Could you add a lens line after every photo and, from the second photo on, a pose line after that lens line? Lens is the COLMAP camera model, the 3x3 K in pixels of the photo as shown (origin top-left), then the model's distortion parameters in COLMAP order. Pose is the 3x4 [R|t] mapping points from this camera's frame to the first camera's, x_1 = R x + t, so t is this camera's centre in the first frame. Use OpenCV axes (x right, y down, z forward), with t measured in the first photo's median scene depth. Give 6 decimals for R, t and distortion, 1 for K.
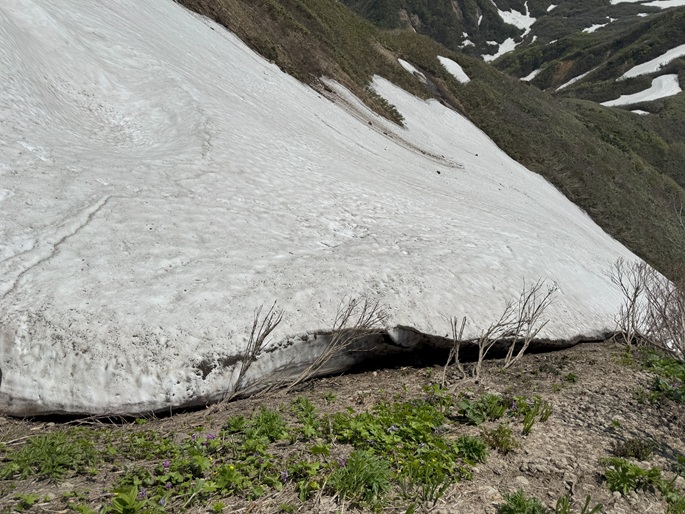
lens RADIAL K [[480.5, 0, 342.0], [0, 480.5, 256.0], [0, 0, 1]] dist [0.008400, -0.020528]
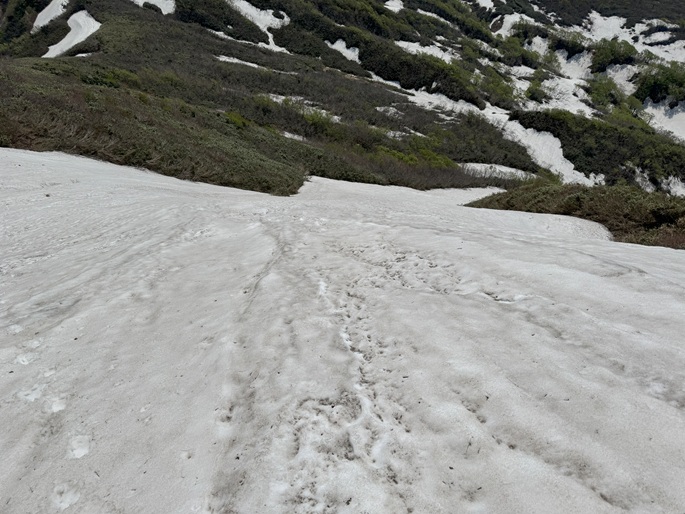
lens RADIAL K [[480.5, 0, 341.2], [0, 480.5, 258.7], [0, 0, 1]] dist [0.008400, -0.020528]
pose [[0.476424, -0.565880, 0.672904, 0.069072], [0.514490, 0.800061, 0.308549, -0.053511], [-0.712966, 0.199202, 0.672308, 0.305657]]
